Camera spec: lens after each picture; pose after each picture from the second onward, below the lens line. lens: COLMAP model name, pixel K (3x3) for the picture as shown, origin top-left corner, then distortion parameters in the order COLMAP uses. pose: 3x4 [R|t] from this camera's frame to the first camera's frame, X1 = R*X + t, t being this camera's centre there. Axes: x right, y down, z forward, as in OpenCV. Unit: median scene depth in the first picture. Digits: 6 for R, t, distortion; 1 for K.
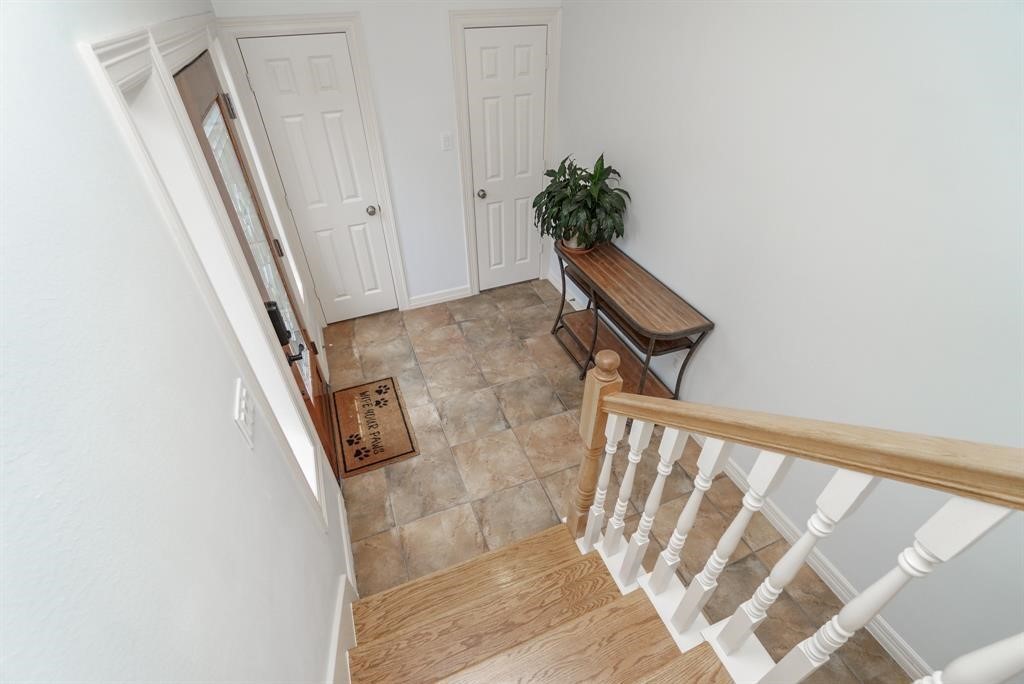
lens RADIAL K [[456.2, 0, 509.9], [0, 456.2, 338.2], [0, 0, 1]] dist [-0.028152, 0.002455]
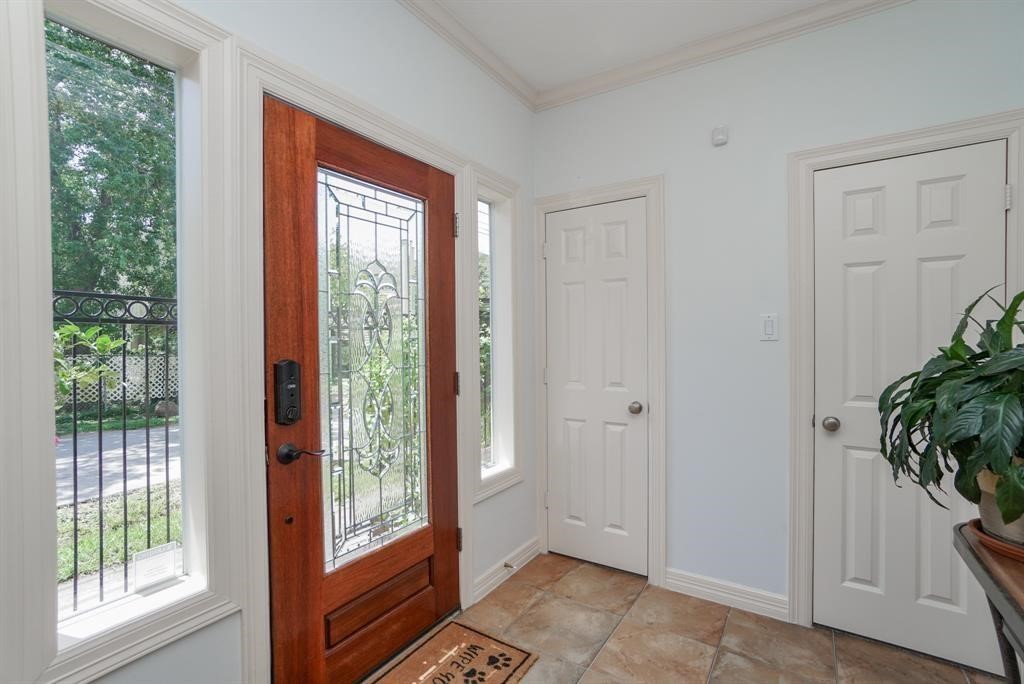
lens RADIAL K [[456.2, 0, 509.4], [0, 456.2, 346.8], [0, 0, 1]] dist [-0.028152, 0.002455]
pose [[0.577360, 0.017589, -0.816300, 0.148719], [-0.508742, 0.789722, -0.342812, -0.008140], [0.638621, 0.613212, 0.464902, 0.430244]]
